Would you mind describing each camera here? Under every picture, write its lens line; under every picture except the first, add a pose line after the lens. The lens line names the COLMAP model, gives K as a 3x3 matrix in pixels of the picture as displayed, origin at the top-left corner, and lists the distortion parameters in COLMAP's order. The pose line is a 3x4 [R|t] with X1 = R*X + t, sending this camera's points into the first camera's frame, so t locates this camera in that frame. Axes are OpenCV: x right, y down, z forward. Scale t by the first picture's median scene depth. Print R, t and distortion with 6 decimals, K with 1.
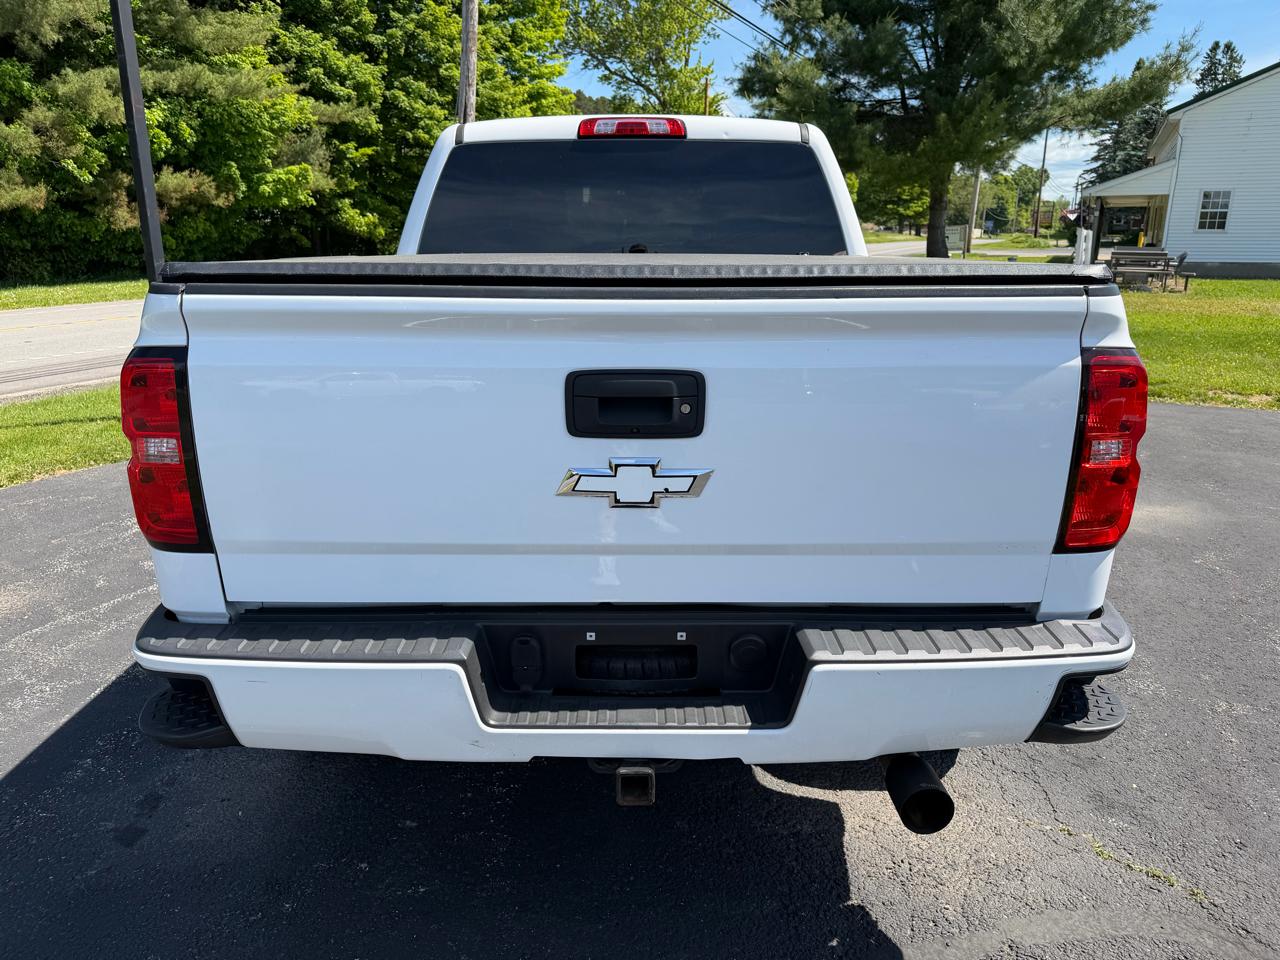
lens RADIAL K [[891.8, 0, 640.0], [0, 891.8, 480.0], [0, 0, 1]] dist [0.005777, -0.007063]
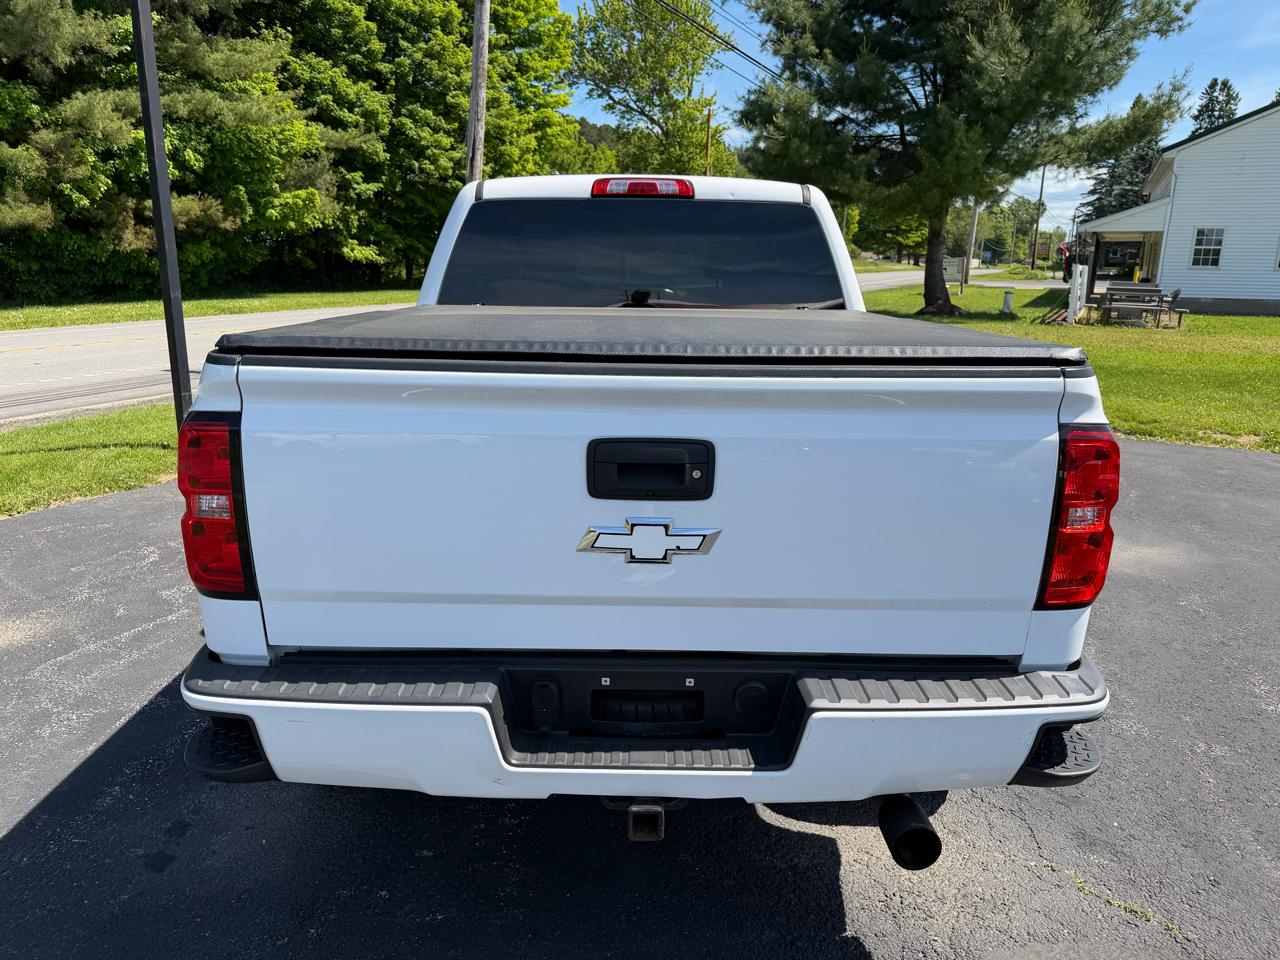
lens RADIAL K [[890.2, 0, 641.9], [0, 890.2, 483.5], [0, 0, 1]] dist [0.003631, -0.003108]
pose [[0.999914, 0.012535, 0.003880, -0.002291], [-0.012445, 0.999672, -0.022404, -0.004963], [-0.004159, 0.022354, 0.999741, -0.009888]]
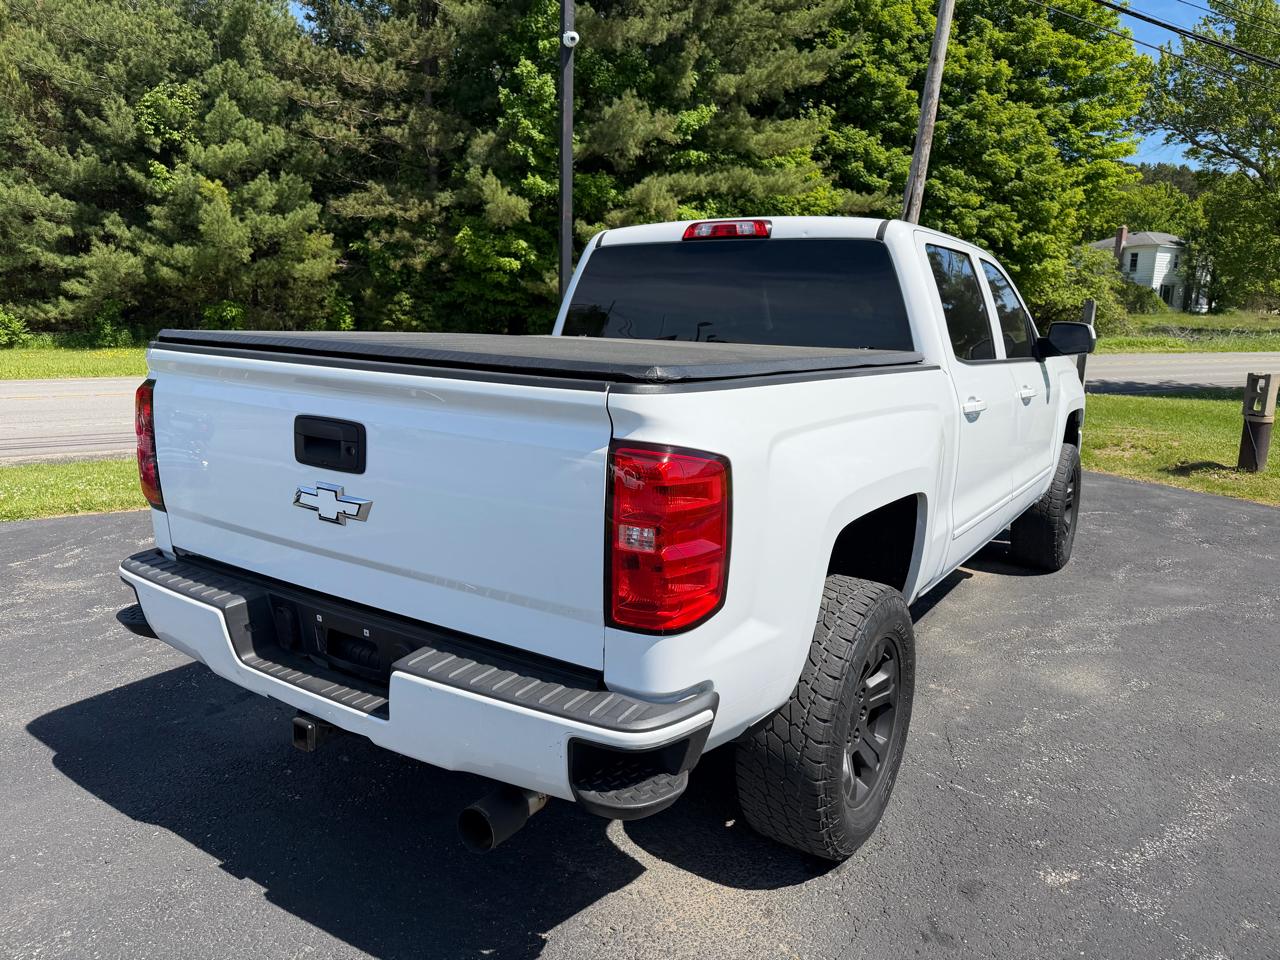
lens RADIAL K [[917.3, 0, 642.6], [0, 917.3, 474.6], [0, 0, 1]] dist [-0.024533, 0.003698]
pose [[0.835111, 0.116574, -0.537587, 0.132237], [-0.168771, 0.984452, -0.048700, -0.006081], [0.523551, 0.131399, 0.841801, 0.010031]]
